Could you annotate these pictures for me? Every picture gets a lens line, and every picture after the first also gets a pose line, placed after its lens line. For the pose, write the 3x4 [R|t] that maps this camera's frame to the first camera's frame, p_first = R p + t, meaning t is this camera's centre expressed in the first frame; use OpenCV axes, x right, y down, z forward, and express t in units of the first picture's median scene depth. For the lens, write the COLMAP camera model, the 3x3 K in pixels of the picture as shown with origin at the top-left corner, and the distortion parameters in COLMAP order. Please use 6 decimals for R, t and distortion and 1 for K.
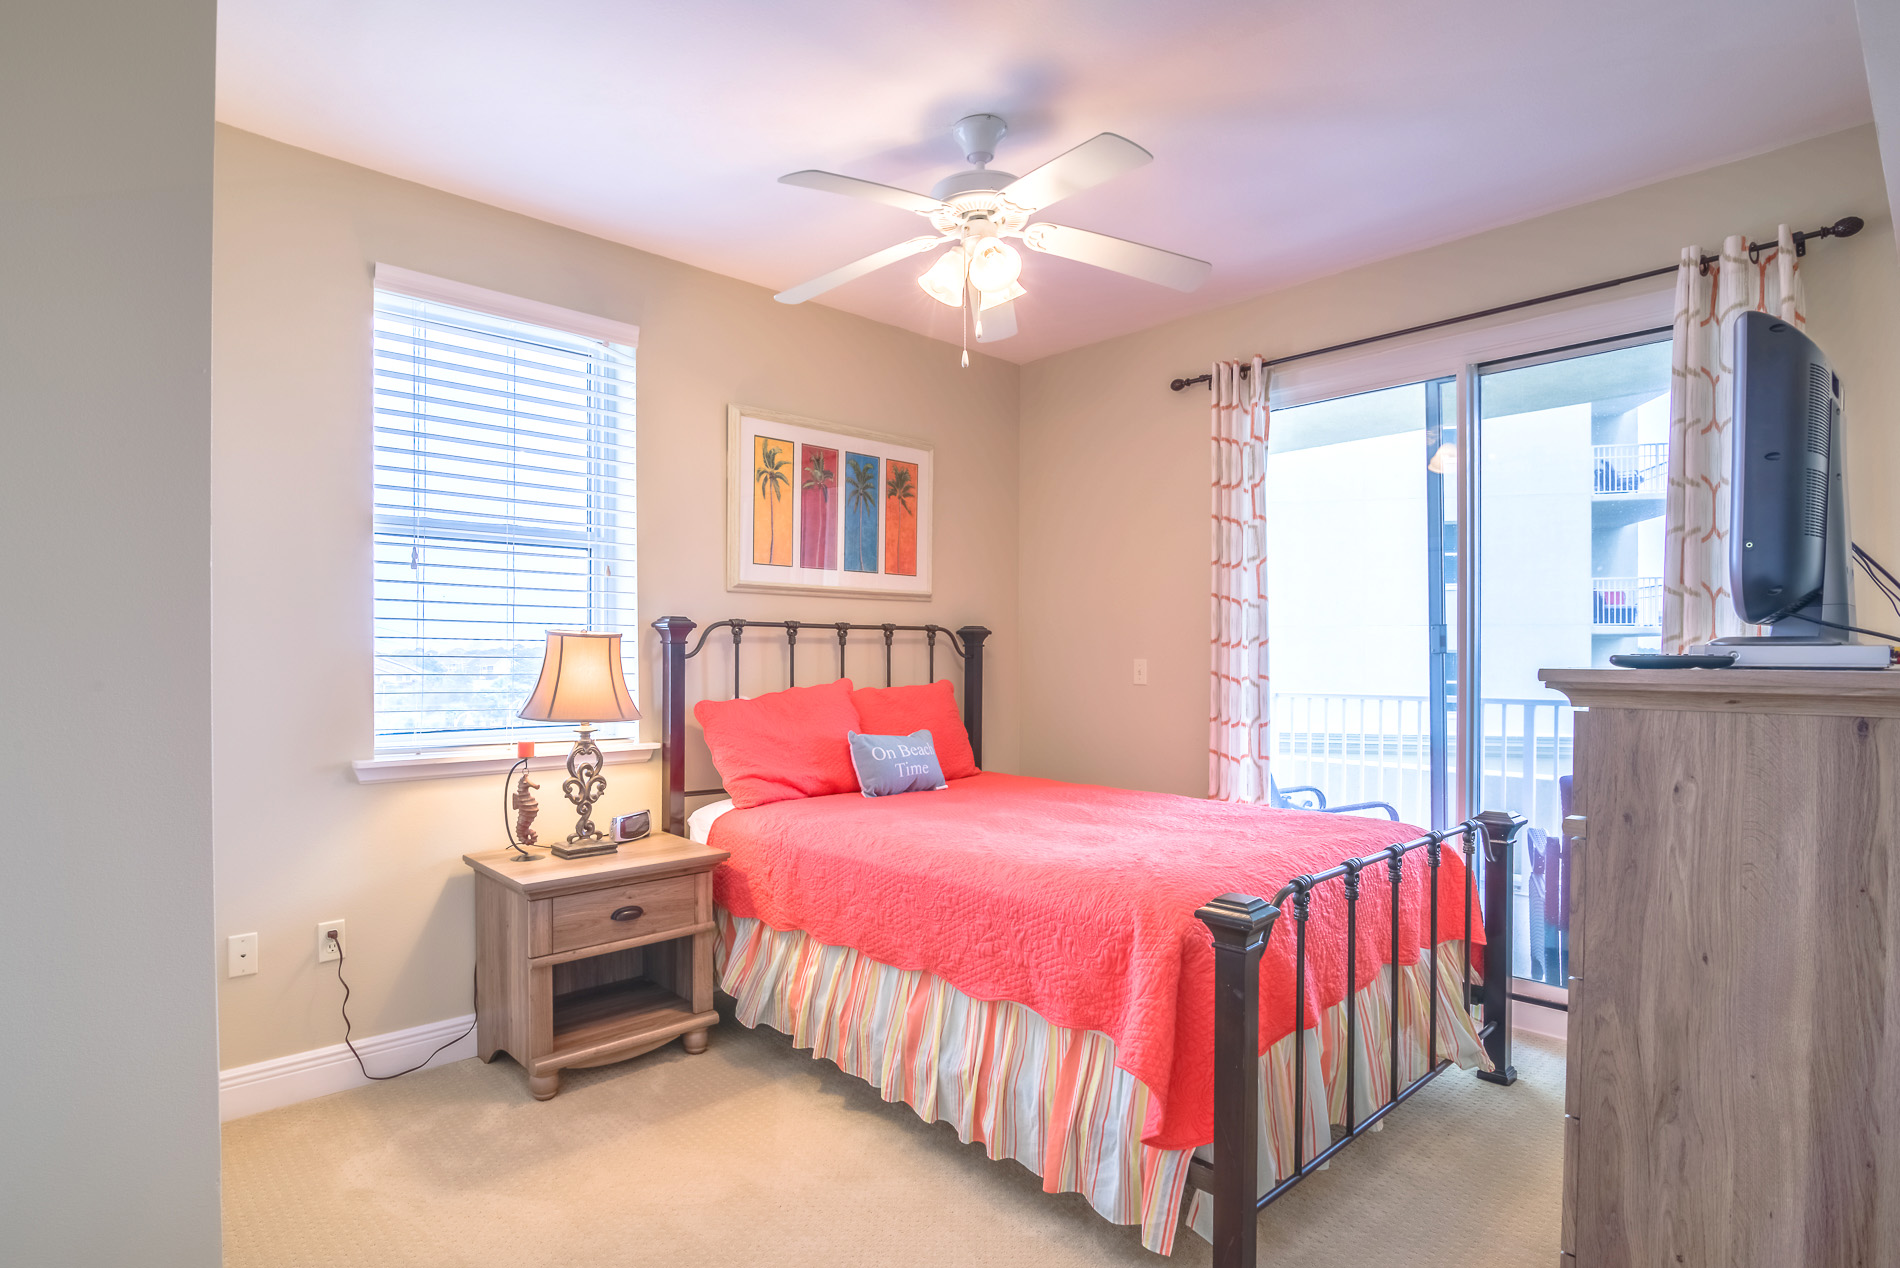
lens RADIAL K [[940.2, 0, 950.0], [0, 940.2, 634.0], [0, 0, 1]] dist [-0.018278, -0.000529]
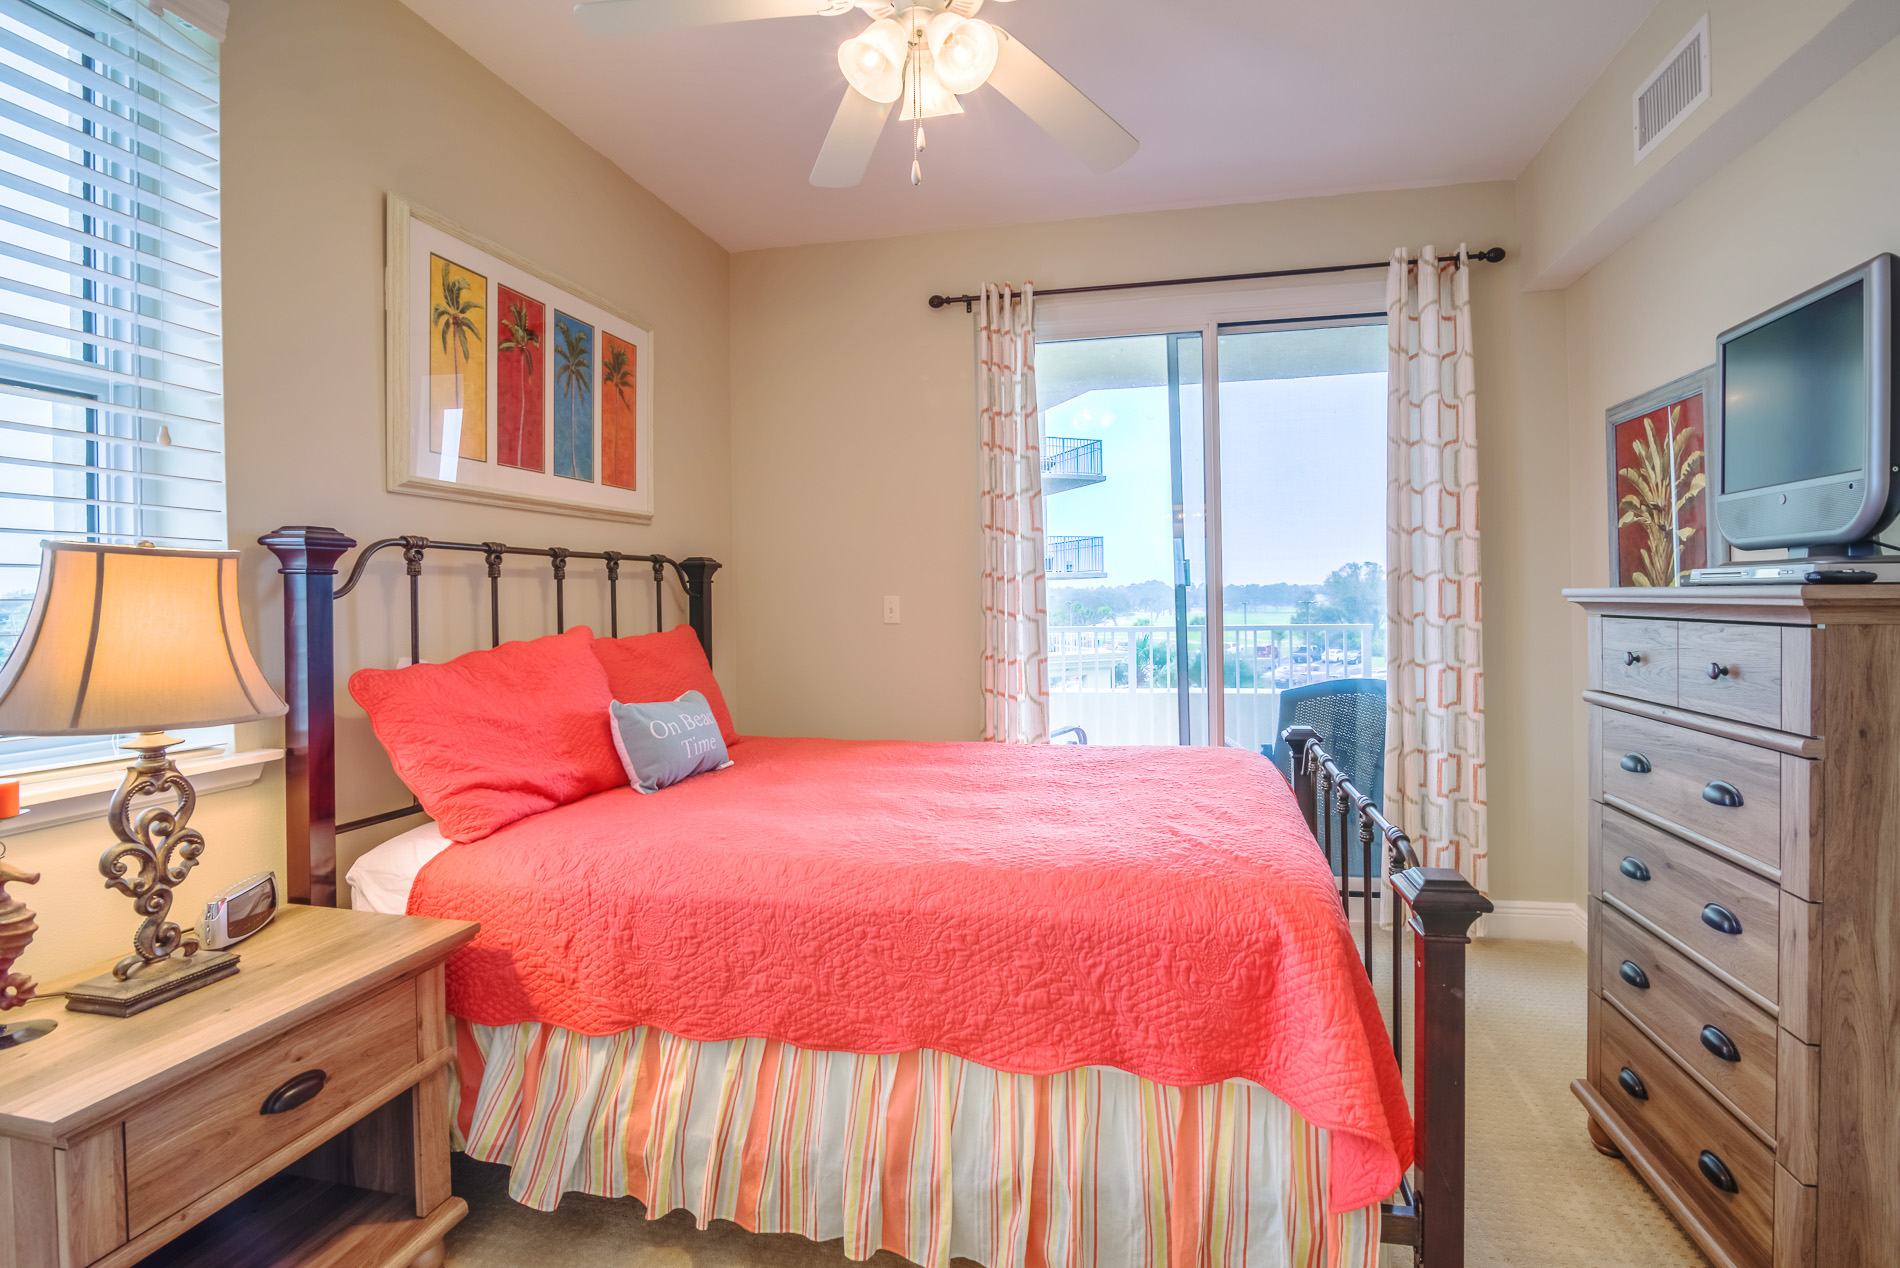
lens RADIAL K [[836.4, 0, 955.0], [0, 836.4, 585.5], [0, 0, 1]] dist [-0.018705, 0.000984]
pose [[0.829113, -0.004112, 0.559066, -0.278957], [0.000453, 0.999978, 0.006683, 0.015779], [-0.559081, -0.005288, 0.829096, 0.400089]]
